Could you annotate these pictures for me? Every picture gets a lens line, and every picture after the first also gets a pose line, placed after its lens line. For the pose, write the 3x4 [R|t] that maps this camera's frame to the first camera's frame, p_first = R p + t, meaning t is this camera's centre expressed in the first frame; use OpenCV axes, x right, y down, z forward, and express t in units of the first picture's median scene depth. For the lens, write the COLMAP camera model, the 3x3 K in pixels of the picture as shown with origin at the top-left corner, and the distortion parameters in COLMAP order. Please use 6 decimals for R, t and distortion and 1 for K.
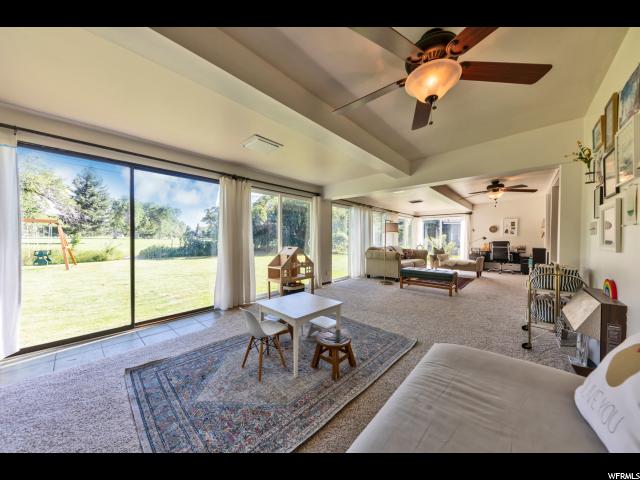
lens RADIAL K [[222.1, 0, 320.0], [0, 222.1, 240.0], [0, 0, 1]] dist [0.000840, -0.000086]
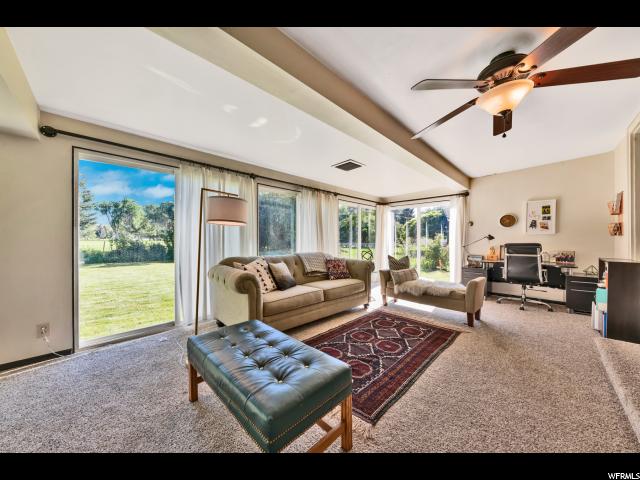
lens RADIAL K [[228.3, 0, 321.6], [0, 228.3, 235.1], [0, 0, 1]] dist [0.001165, -0.000067]
pose [[0.999335, -0.003441, -0.036301, 0.378398], [0.002339, 0.999536, -0.030354, 0.001795], [0.036389, 0.030249, 0.998880, 0.467214]]
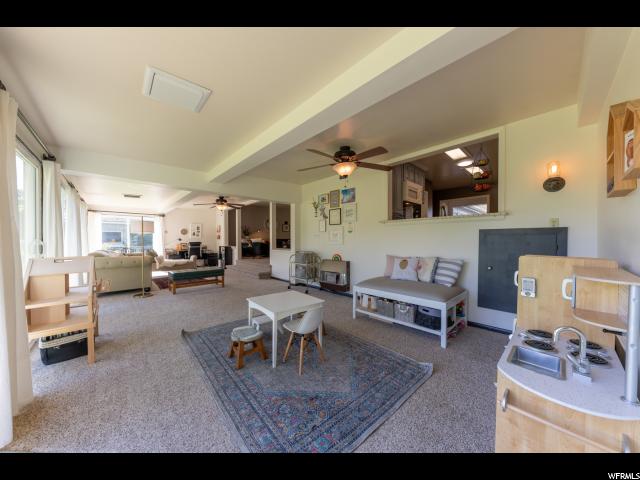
lens RADIAL K [[222.1, 0, 320.0], [0, 222.1, 240.0], [0, 0, 1]] dist [0.000840, -0.000086]
pose [[0.079850, -0.002878, 0.996803, -0.340298], [0.007759, 0.999967, 0.002265, -0.003160], [-0.996777, 0.007554, 0.079870, 0.218418]]
